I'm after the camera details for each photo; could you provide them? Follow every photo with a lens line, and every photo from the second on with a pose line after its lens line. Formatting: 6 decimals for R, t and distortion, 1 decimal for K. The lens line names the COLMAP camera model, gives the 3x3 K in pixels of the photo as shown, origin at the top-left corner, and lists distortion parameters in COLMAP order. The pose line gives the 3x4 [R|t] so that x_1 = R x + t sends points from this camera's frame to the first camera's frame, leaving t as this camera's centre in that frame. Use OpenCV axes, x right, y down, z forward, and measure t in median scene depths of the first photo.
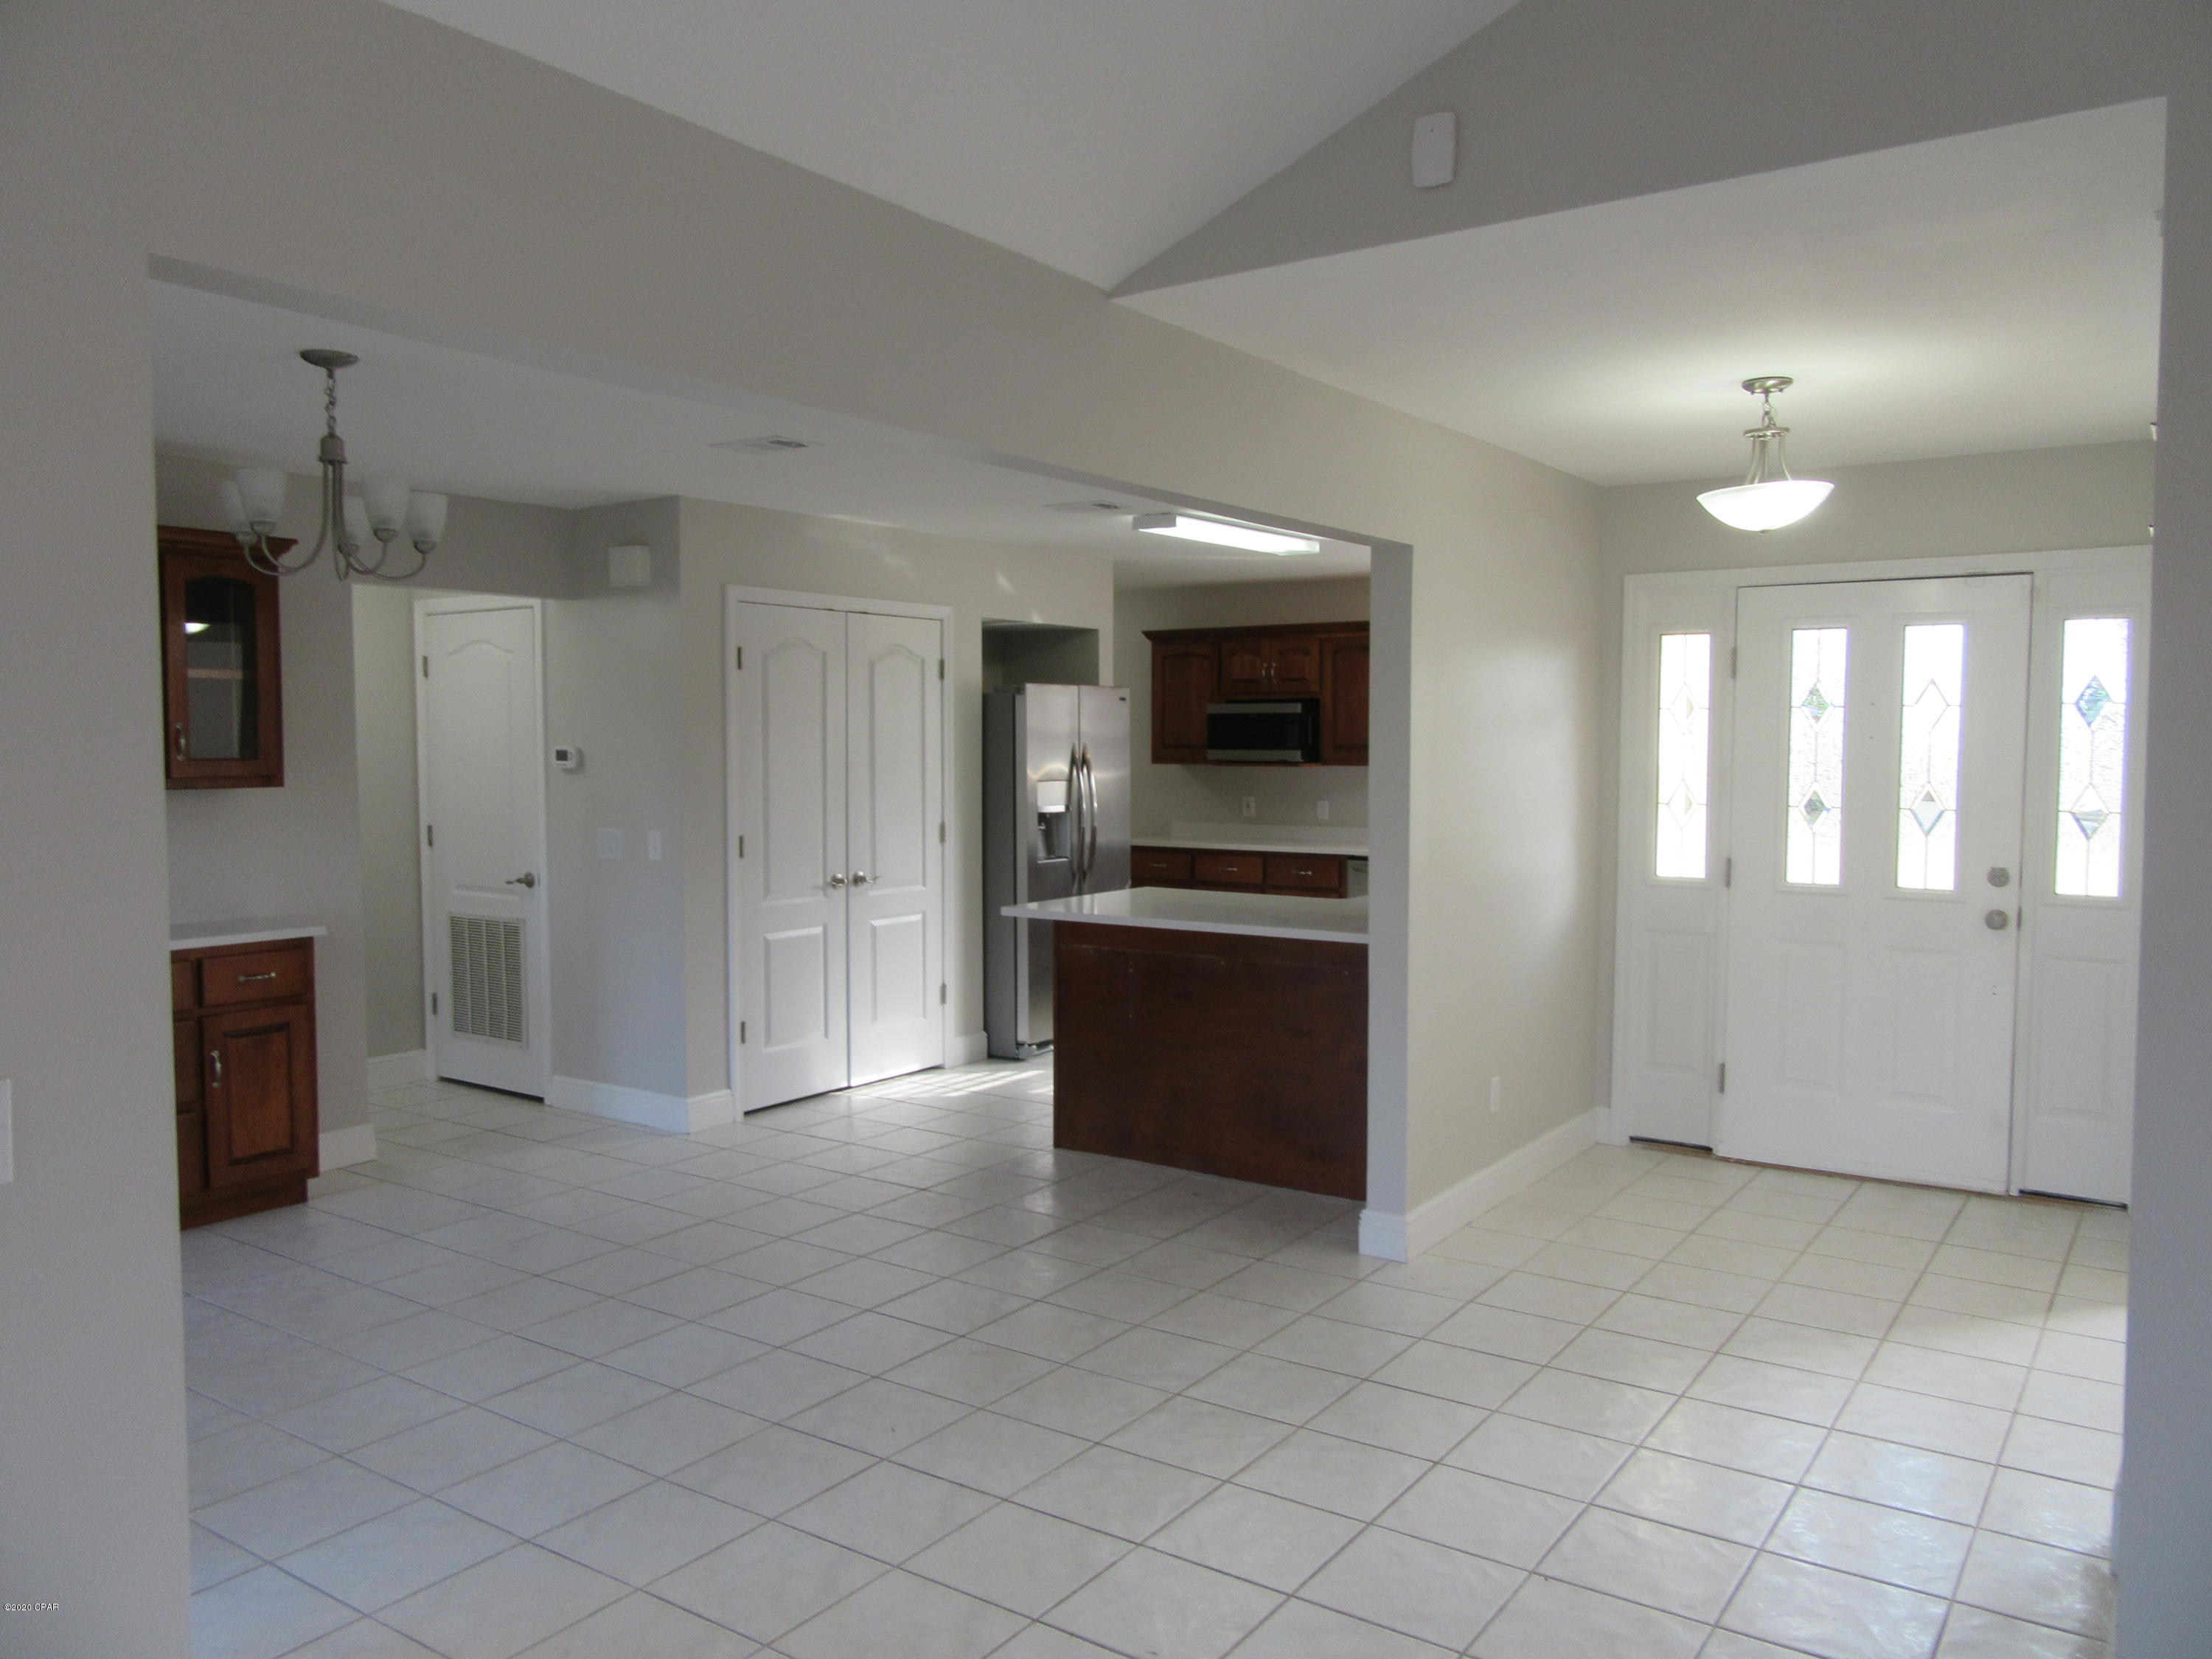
lens RADIAL K [[1612.6, 0, 1106.0], [0, 1612.6, 829.5], [0, 0, 1]] dist [-0.043692, -0.000432]
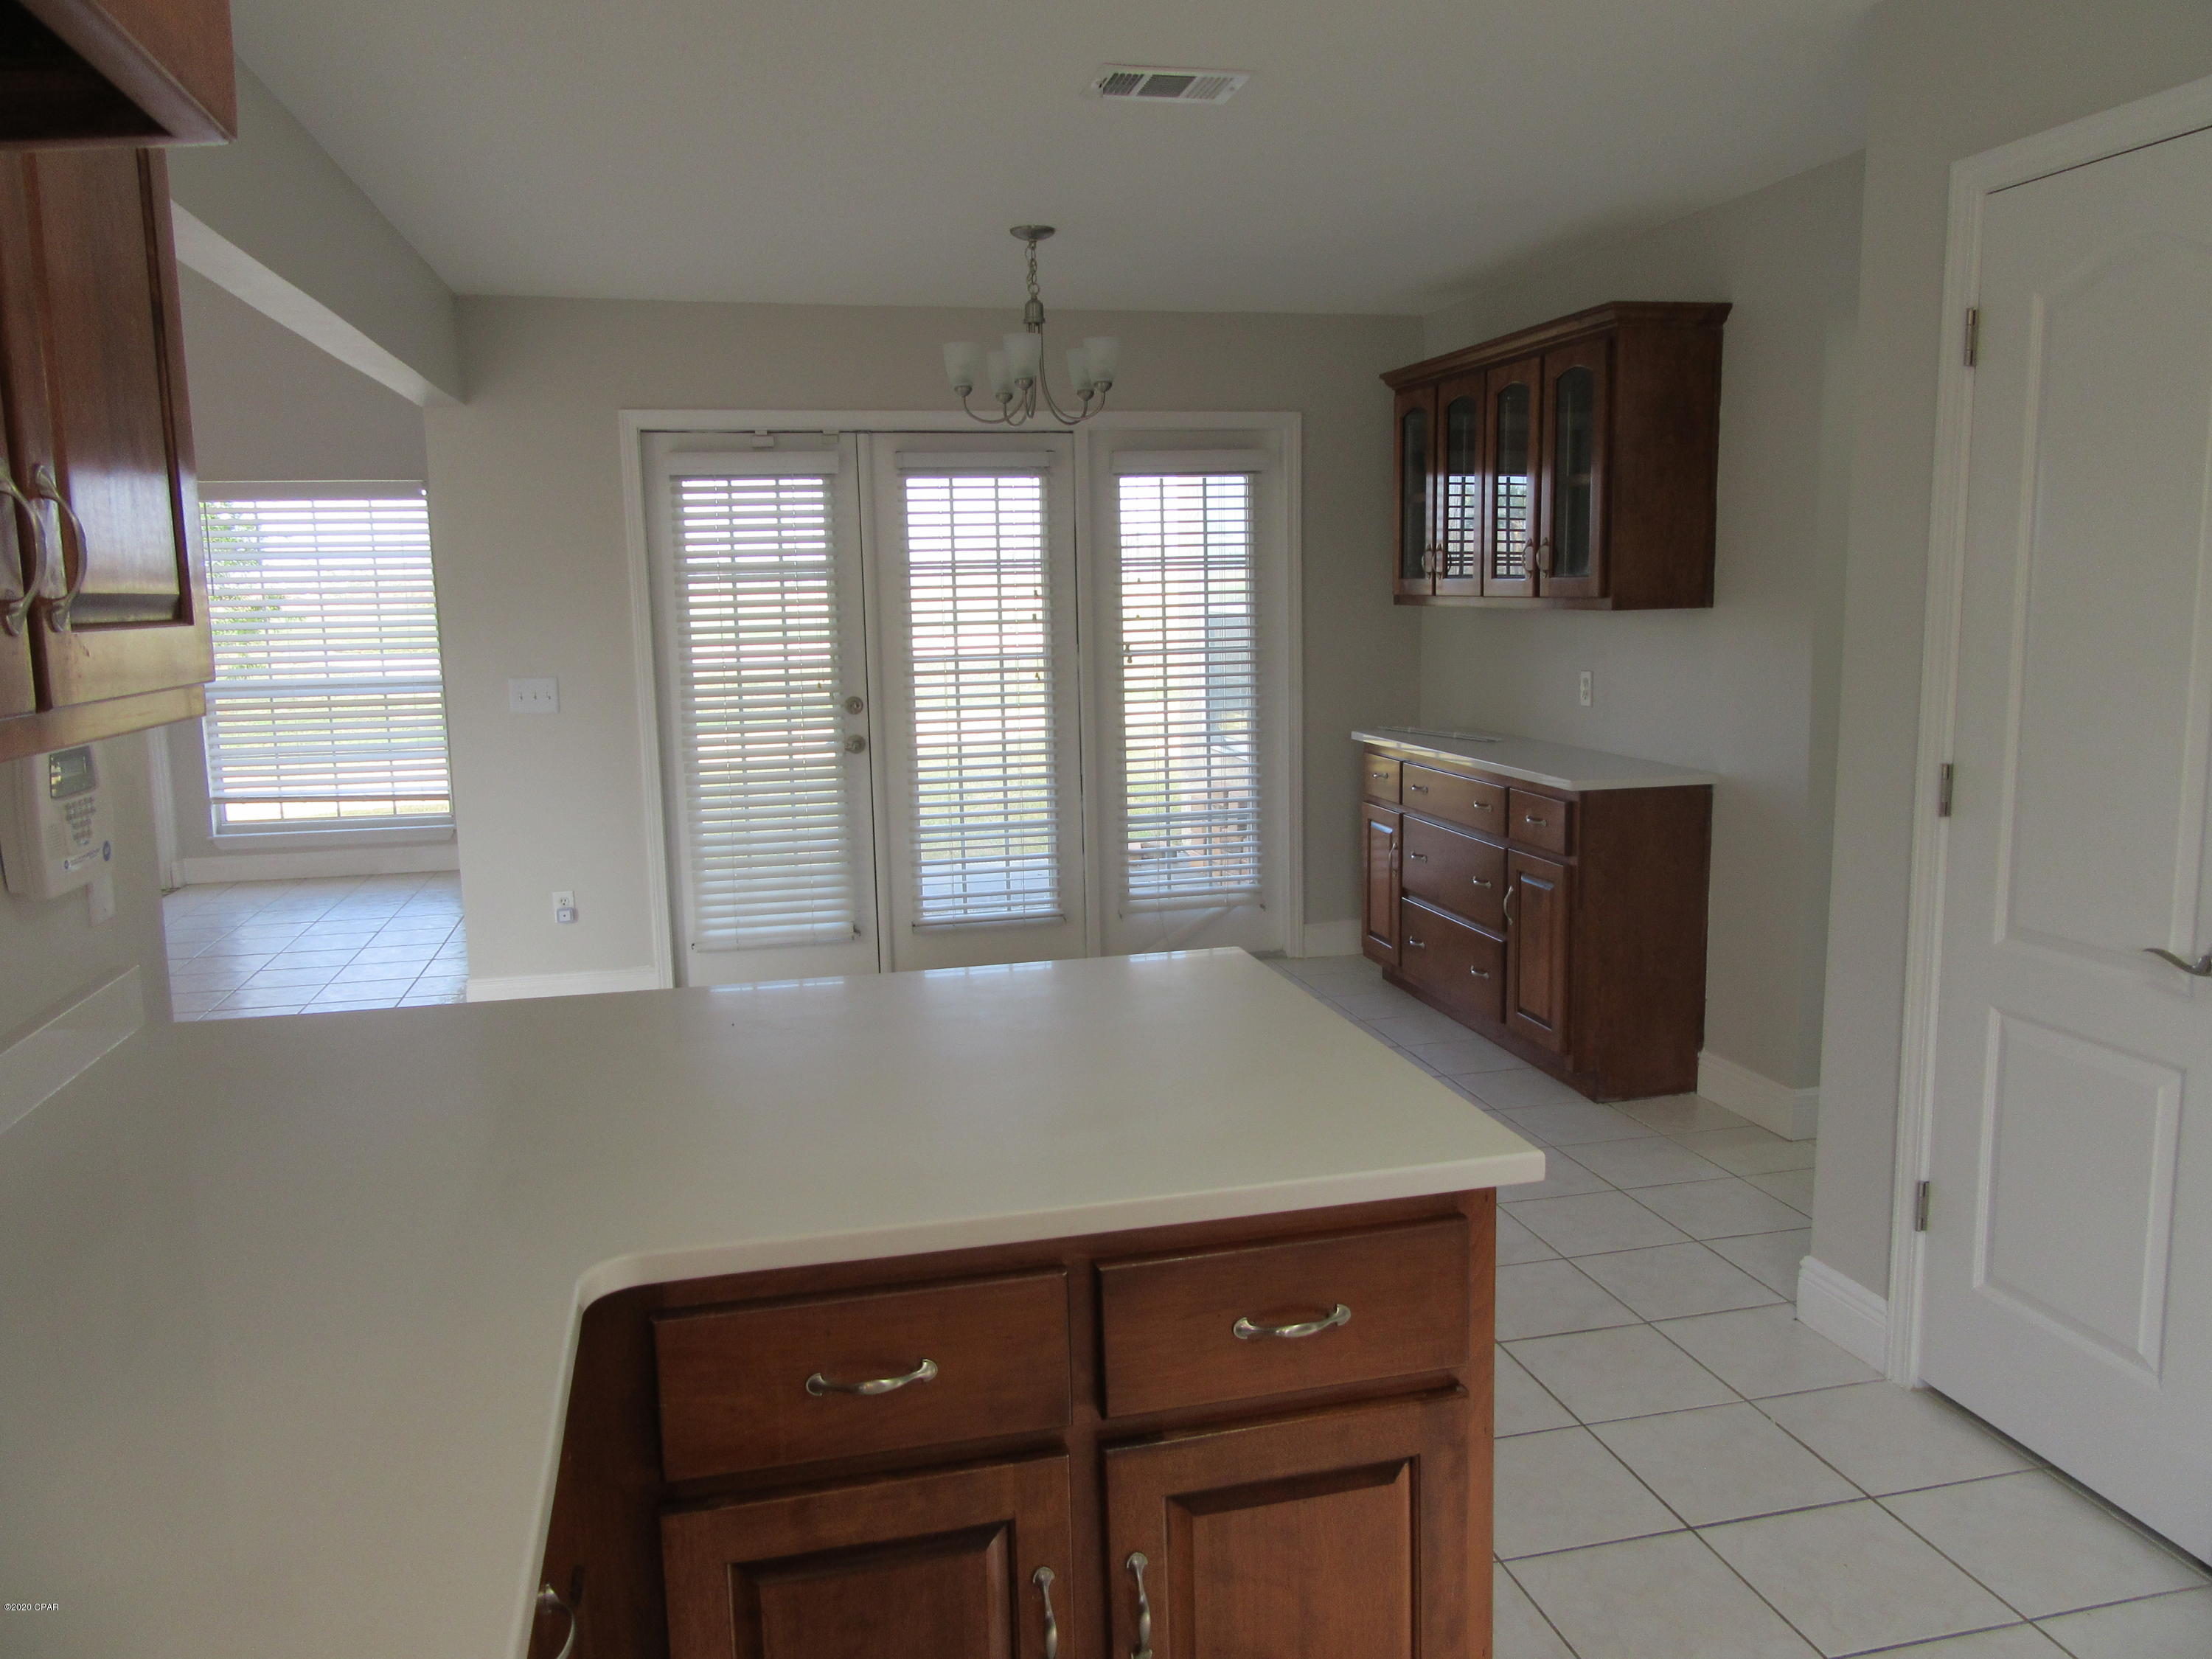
lens RADIAL K [[1620.6, 0, 1106.0], [0, 1620.6, 829.5], [0, 0, 1]] dist [-0.009012, -0.000718]
pose [[-0.667823, 0.126043, -0.733571, 0.233571], [-0.022441, 0.981700, 0.189106, -0.054575], [0.743982, 0.142751, -0.652773, 1.096733]]
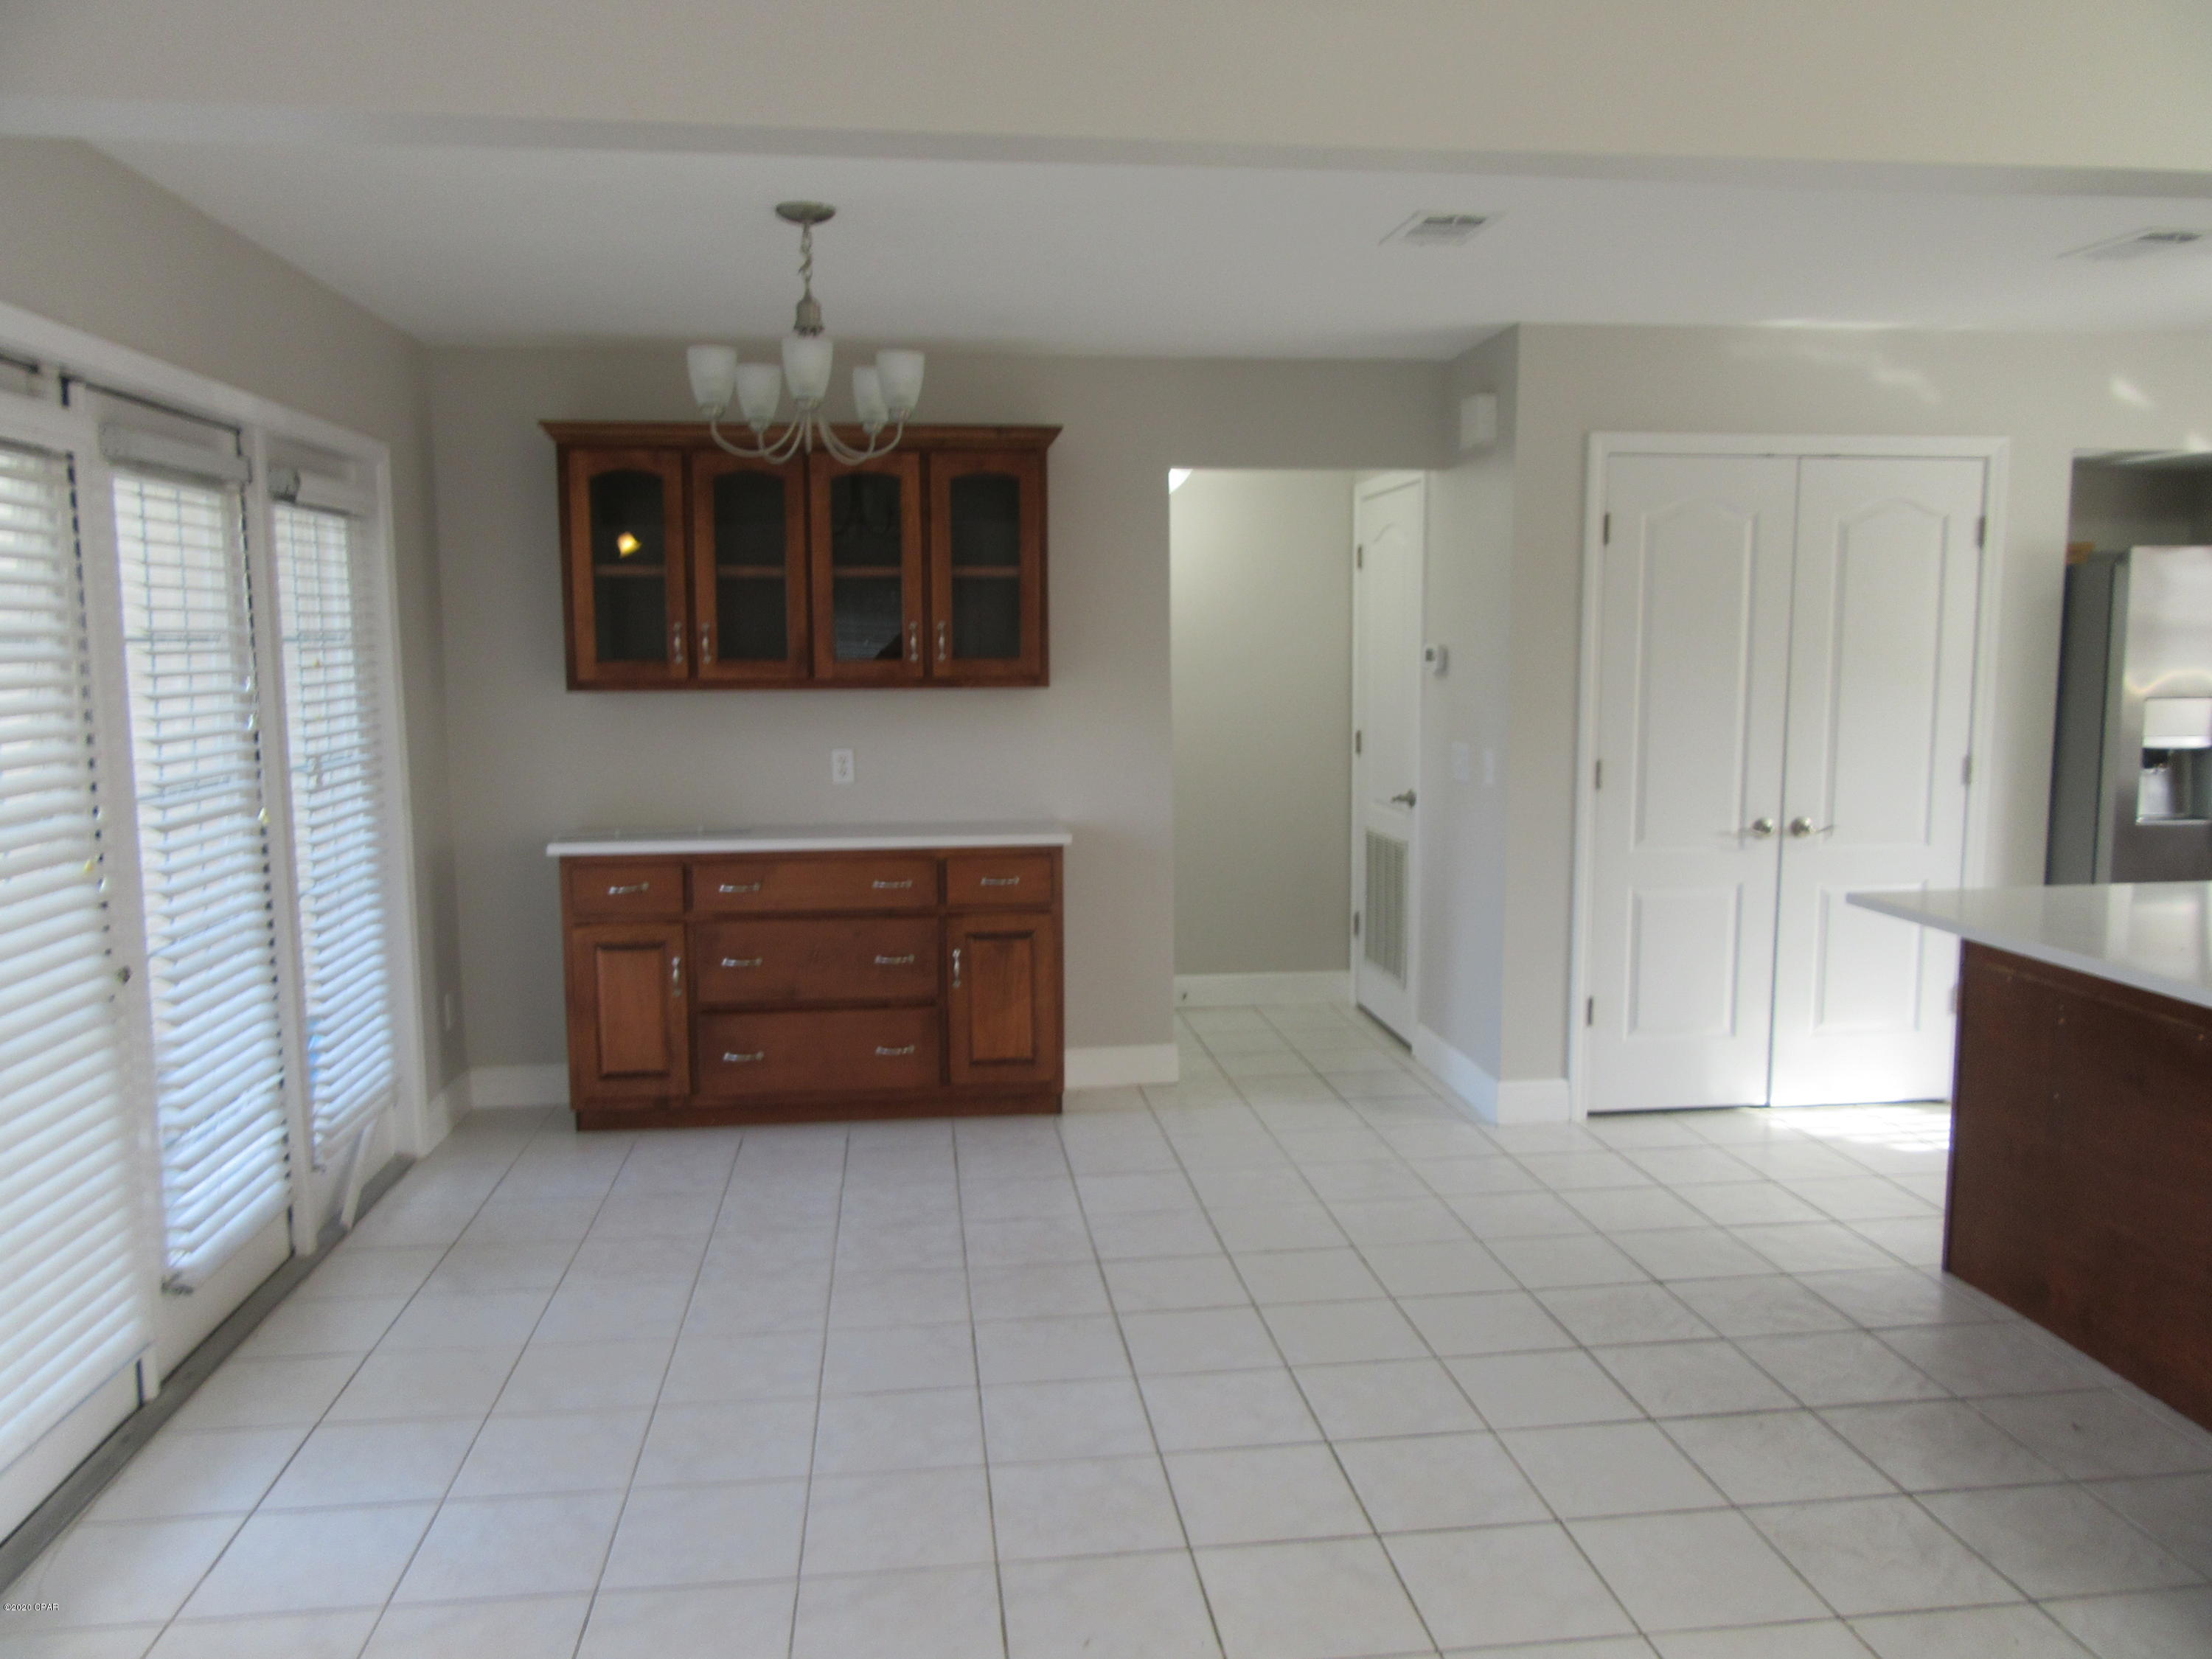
lens RADIAL K [[1620.6, 0, 1106.0], [0, 1620.6, 829.5], [0, 0, 1]] dist [-0.009012, -0.000718]
pose [[0.662258, 0.082928, -0.744673, 0.195975], [-0.035827, 0.996224, 0.079080, -0.016102], [0.748419, -0.025692, 0.662728, 0.299289]]
